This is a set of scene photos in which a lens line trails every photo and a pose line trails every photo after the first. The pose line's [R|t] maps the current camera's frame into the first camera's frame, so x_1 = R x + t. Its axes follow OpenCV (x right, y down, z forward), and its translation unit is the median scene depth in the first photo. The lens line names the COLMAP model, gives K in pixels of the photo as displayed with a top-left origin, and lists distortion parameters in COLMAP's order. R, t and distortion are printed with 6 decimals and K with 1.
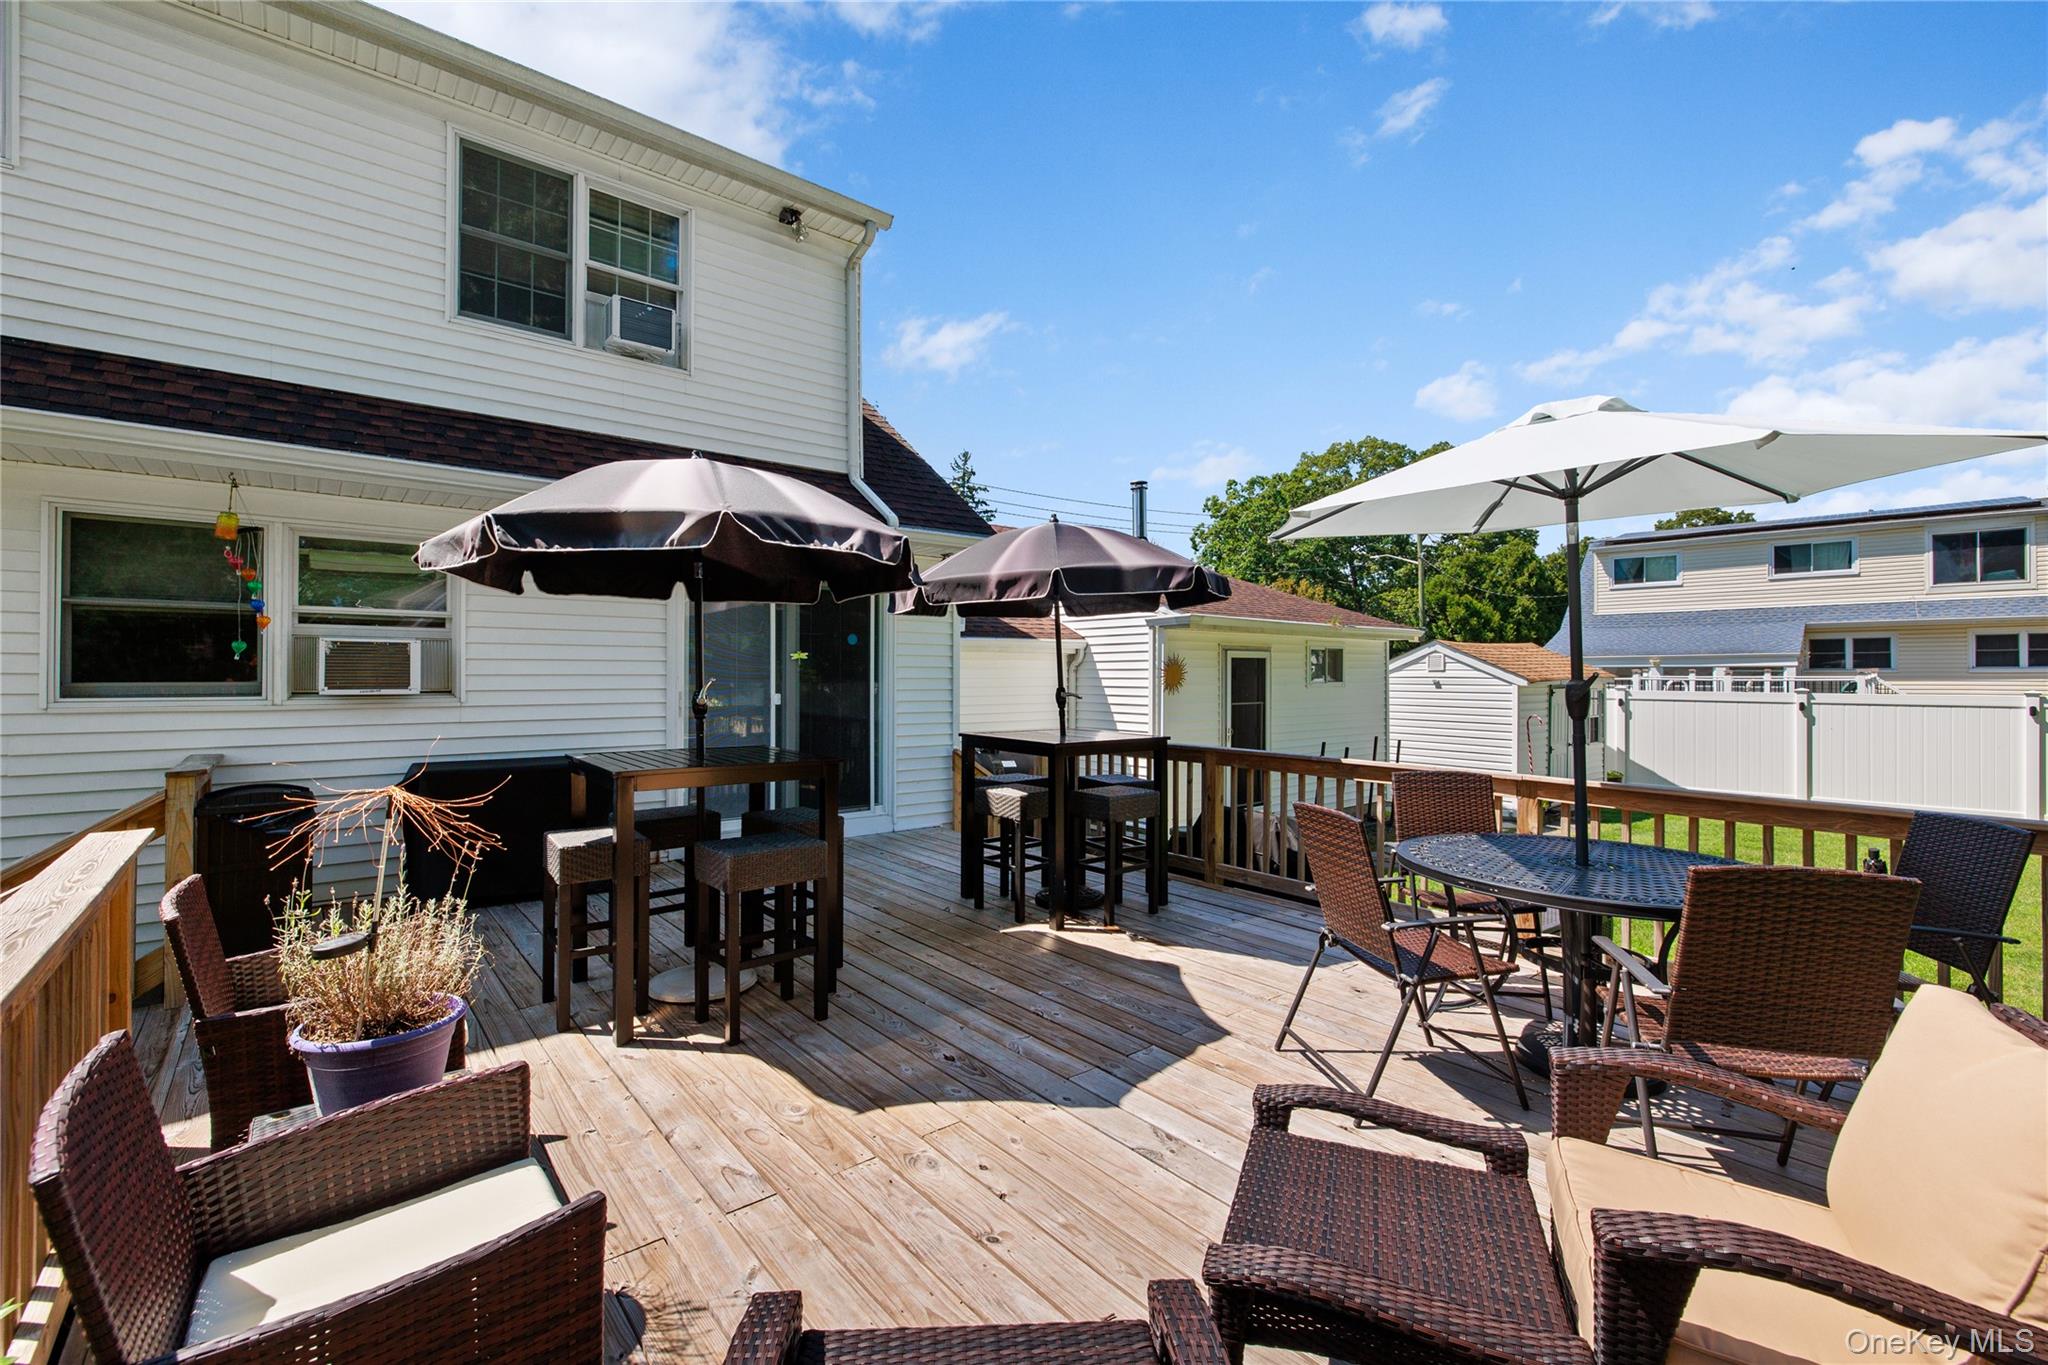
lens RADIAL K [[869.6, 0, 1010.2], [0, 869.6, 666.1], [0, 0, 1]] dist [-0.000408, 0.000214]
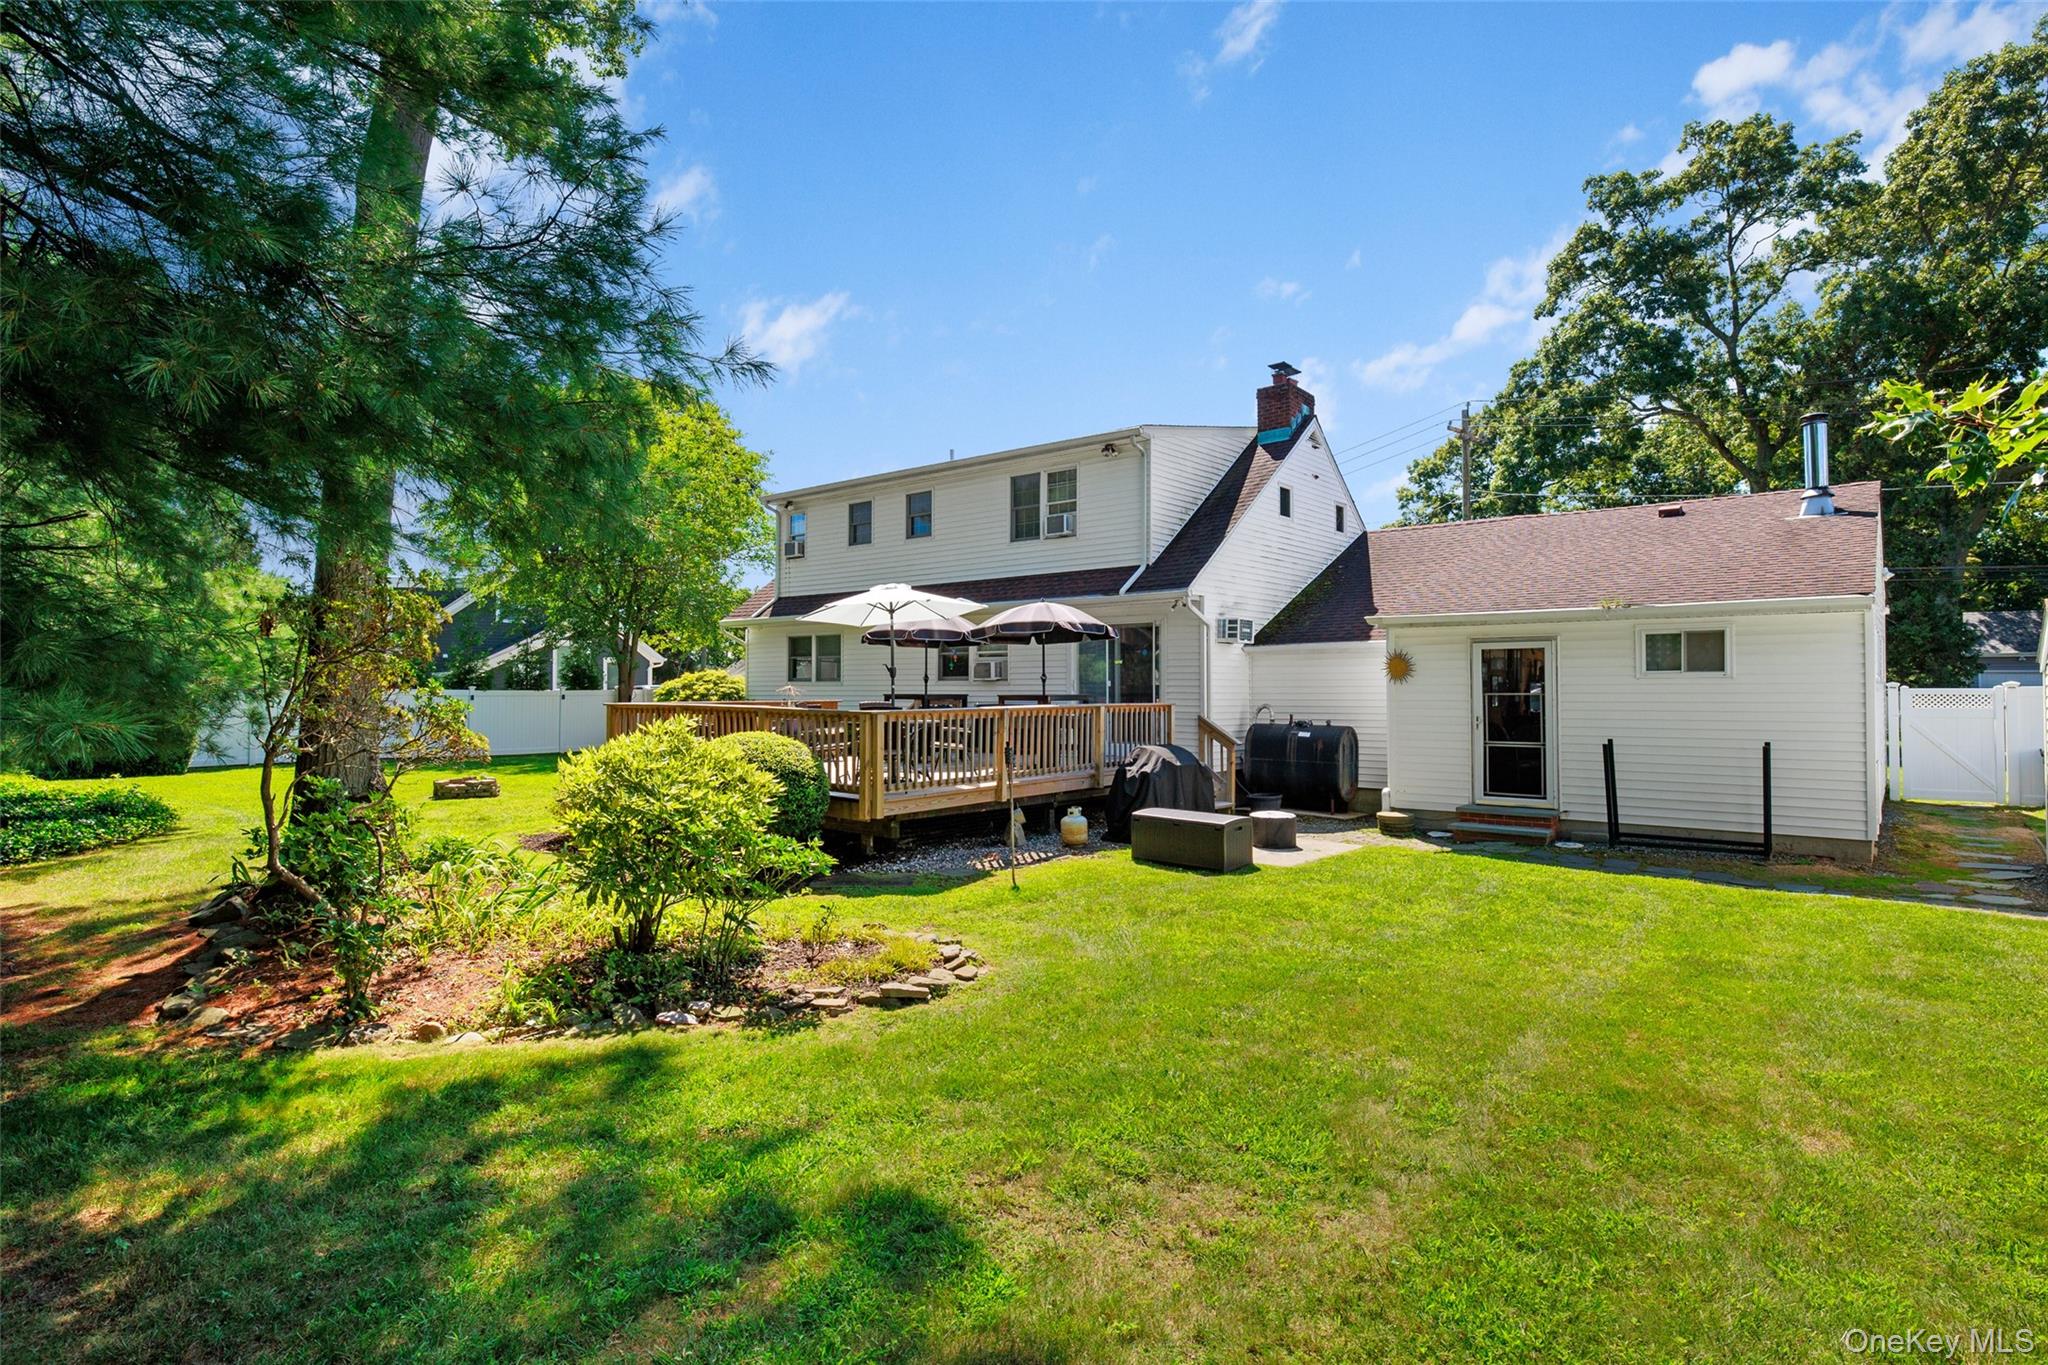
lens RADIAL K [[1049.2, 0, 1024.0], [0, 1049.2, 682.5], [0, 0, 1]] dist [-0.000160, -0.000014]
pose [[0.198622, -0.008558, -0.980039, 0.675833], [0.009580, 0.999931, -0.006790, 0.016219], [0.980029, -0.008040, 0.198690, 0.097168]]
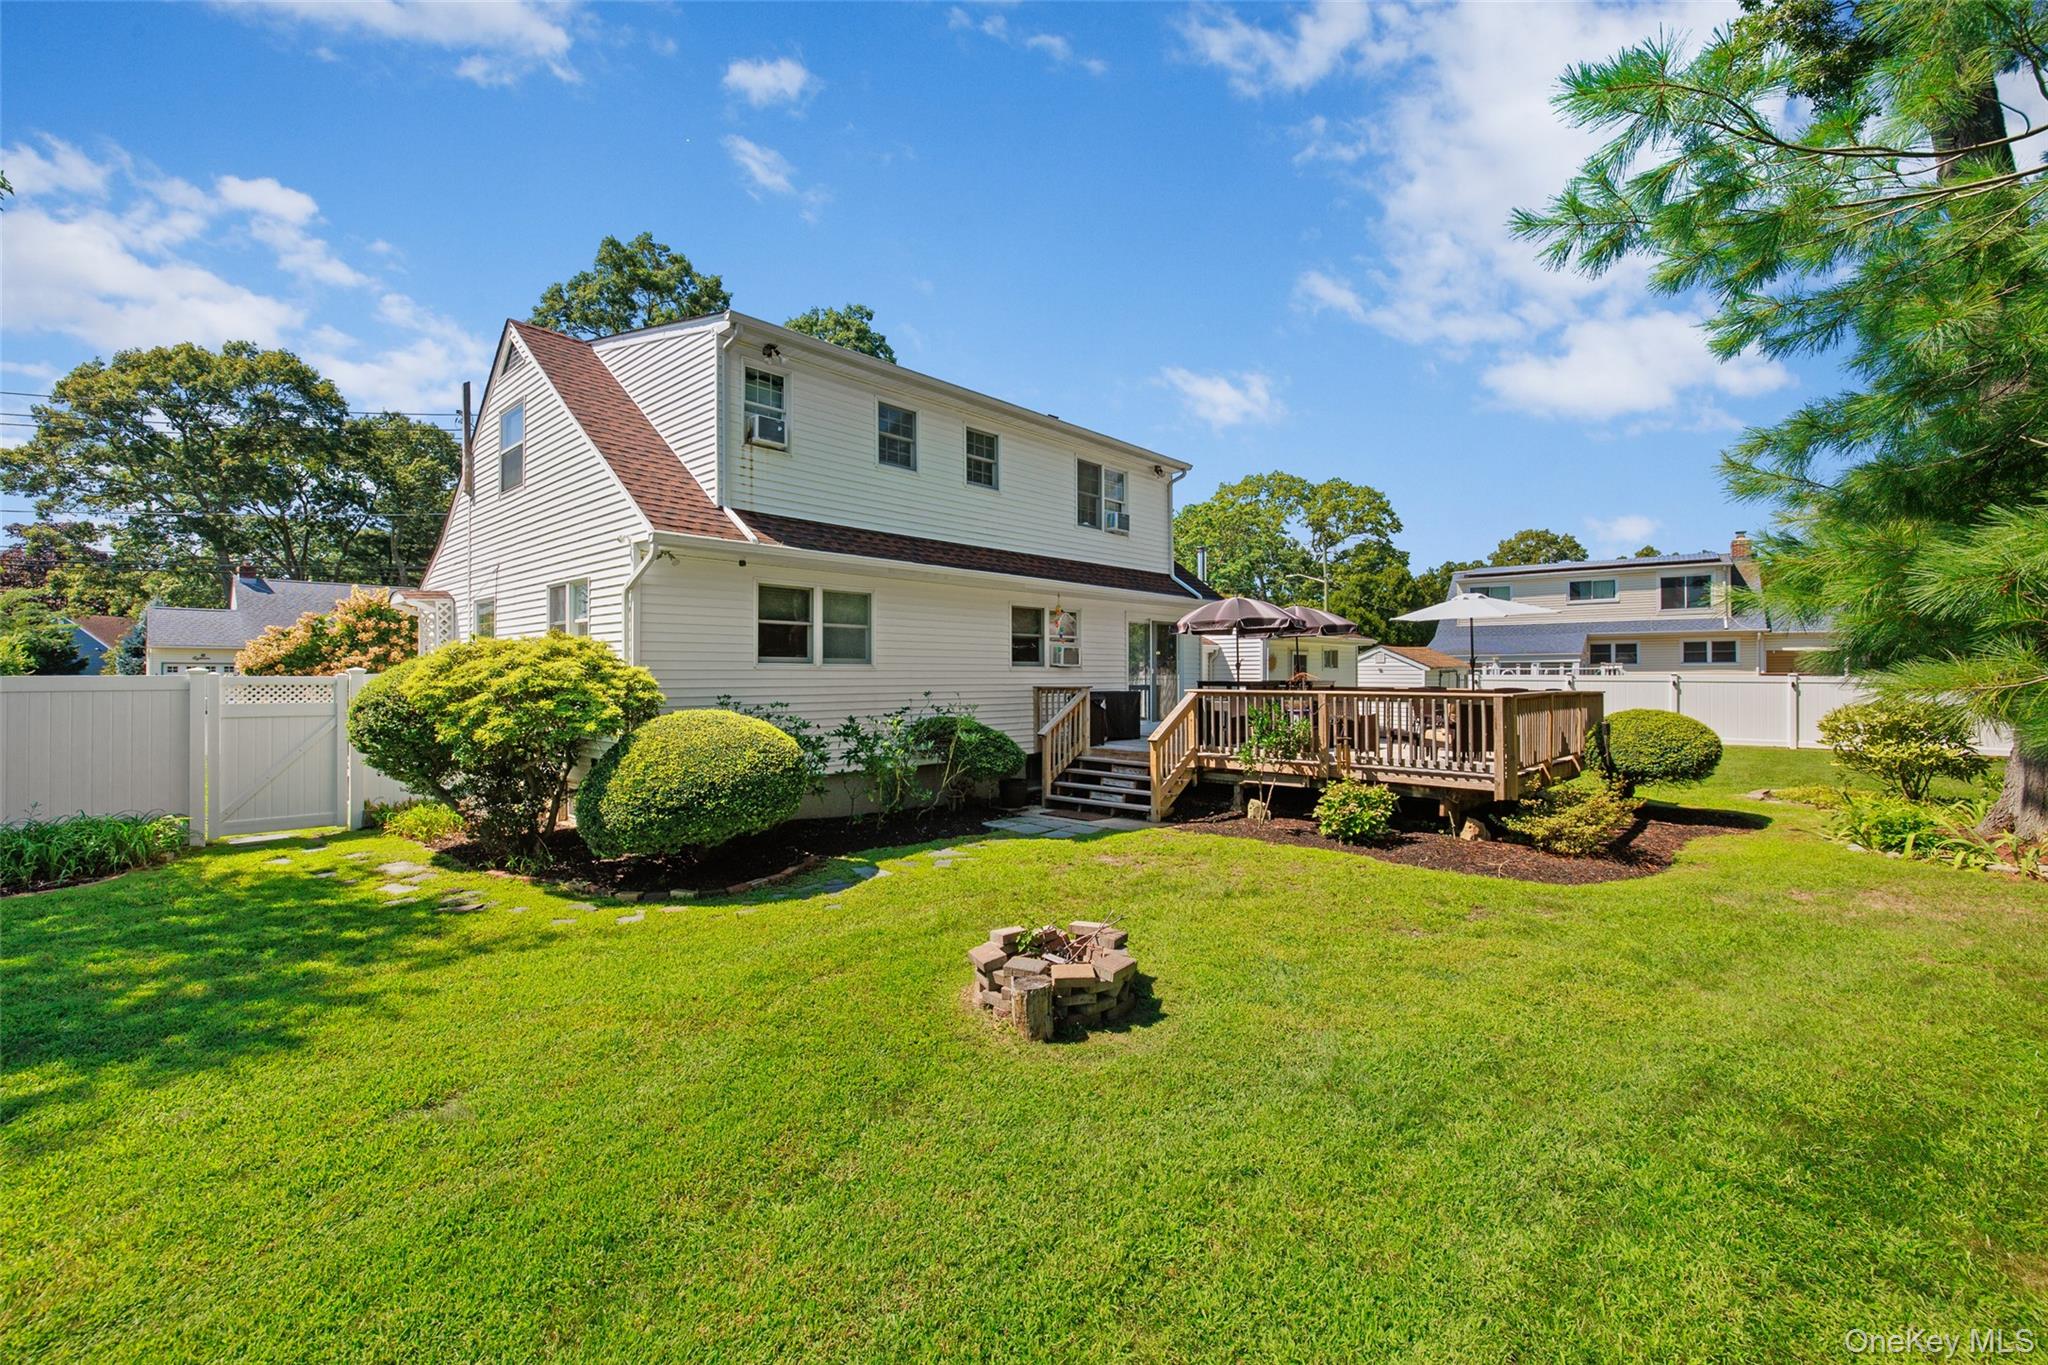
lens RADIAL K [[869.6, 0, 1010.2], [0, 869.6, 666.1], [0, 0, 1]] dist [-0.000408, 0.000214]
pose [[0.992077, 0.000195, 0.125631, -0.302334], [-0.000238, 1.000000, 0.000327, 0.007495], [-0.125631, -0.000354, 0.992077, -0.415520]]
